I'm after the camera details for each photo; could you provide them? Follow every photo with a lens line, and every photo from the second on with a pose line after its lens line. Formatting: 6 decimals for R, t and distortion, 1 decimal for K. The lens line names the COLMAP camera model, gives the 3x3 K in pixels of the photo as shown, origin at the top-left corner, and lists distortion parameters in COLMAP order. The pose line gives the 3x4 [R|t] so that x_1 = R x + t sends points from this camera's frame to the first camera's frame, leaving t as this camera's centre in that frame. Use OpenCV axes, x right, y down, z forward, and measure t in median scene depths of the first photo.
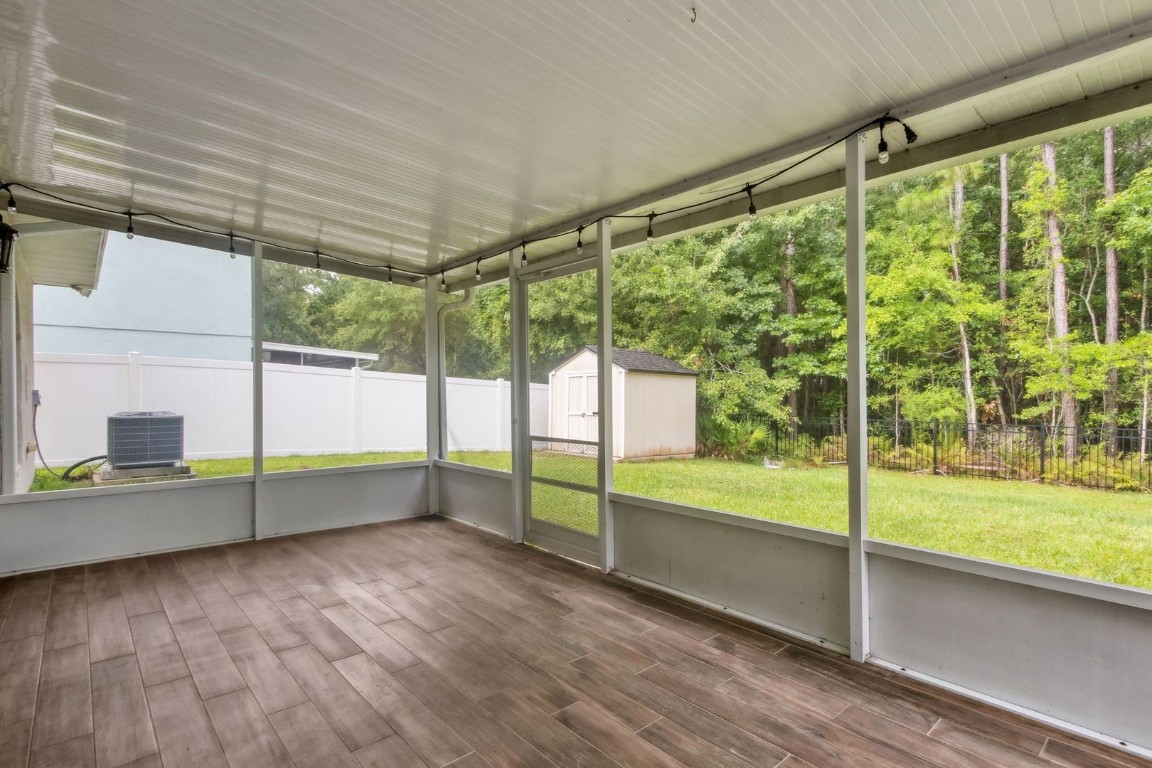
lens RADIAL K [[546.6, 0, 576.5], [0, 546.6, 395.5], [0, 0, 1]] dist [0.000671, -0.000875]
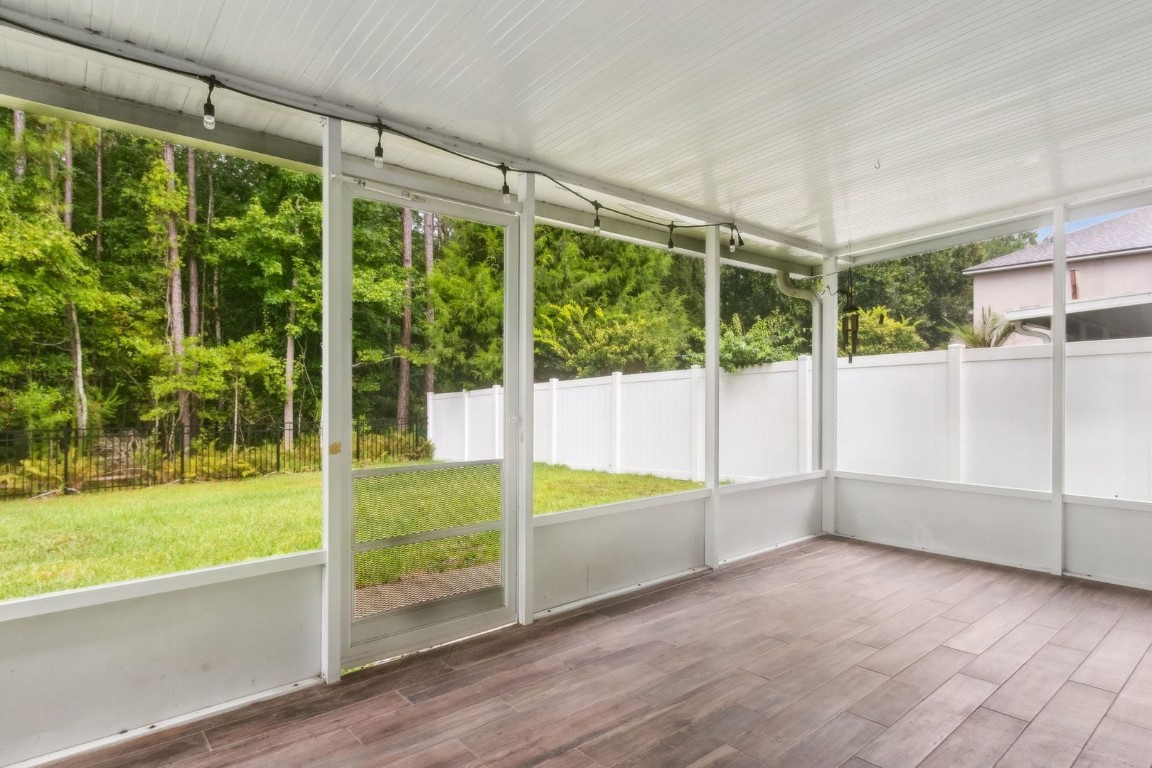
lens RADIAL K [[600.7, 0, 569.8], [0, 600.7, 383.9], [0, 0, 1]] dist [-0.002212, 0.000494]
pose [[0.056732, 0.013319, 0.998301, -0.819784], [0.007037, 0.999881, -0.013740, -0.004803], [-0.998365, 0.007805, 0.056631, 0.906004]]
